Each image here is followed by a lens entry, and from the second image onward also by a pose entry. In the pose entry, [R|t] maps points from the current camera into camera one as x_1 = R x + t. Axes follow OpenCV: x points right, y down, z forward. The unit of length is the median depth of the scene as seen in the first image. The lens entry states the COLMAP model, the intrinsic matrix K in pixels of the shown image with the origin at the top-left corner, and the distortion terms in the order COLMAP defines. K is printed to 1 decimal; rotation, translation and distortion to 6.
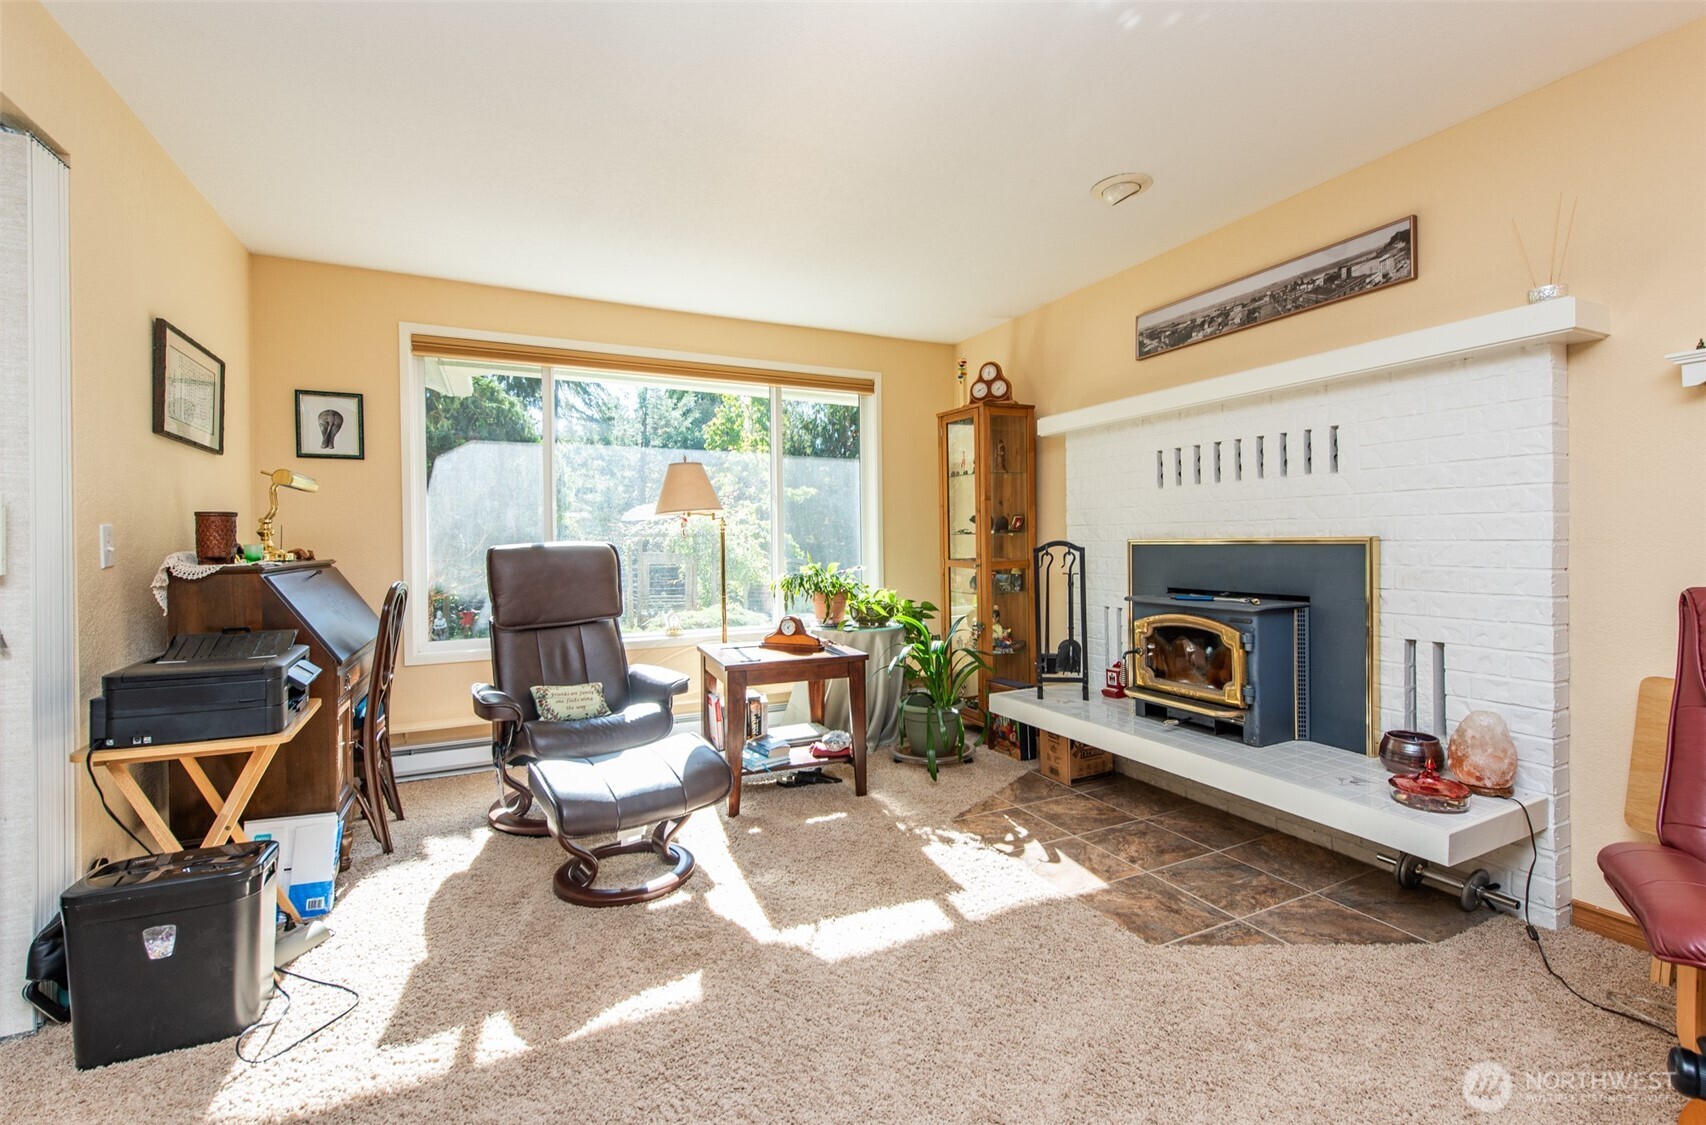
lens RADIAL K [[741.0, 0, 875.7], [0, 741.0, 542.5], [0, 0, 1]] dist [0.008827, -0.000336]
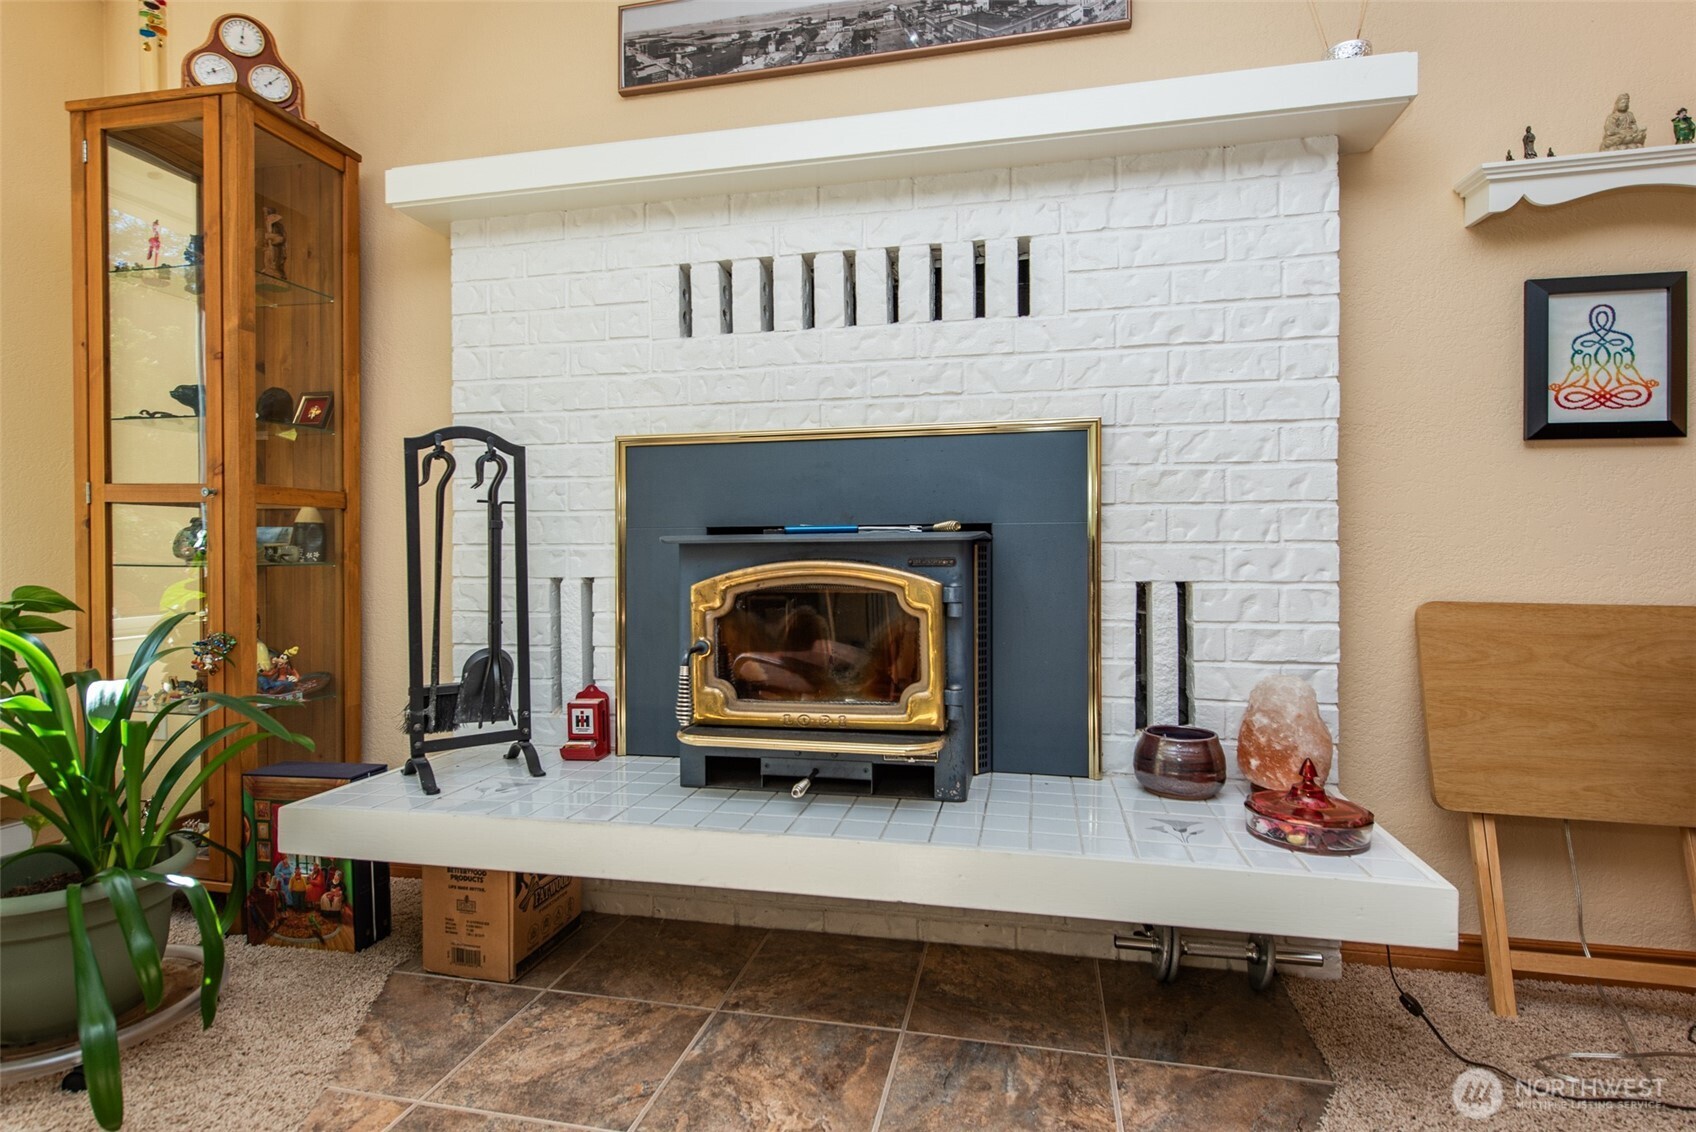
lens RADIAL K [[859.4, 0, 848.0], [0, 859.4, 566.0], [0, 0, 1]] dist [0.007071, -0.001121]
pose [[0.636728, 0.007261, 0.771054, -0.003584], [-0.002172, 0.999969, -0.007624, 0.087673], [-0.771085, 0.003180, 0.636724, 0.520190]]
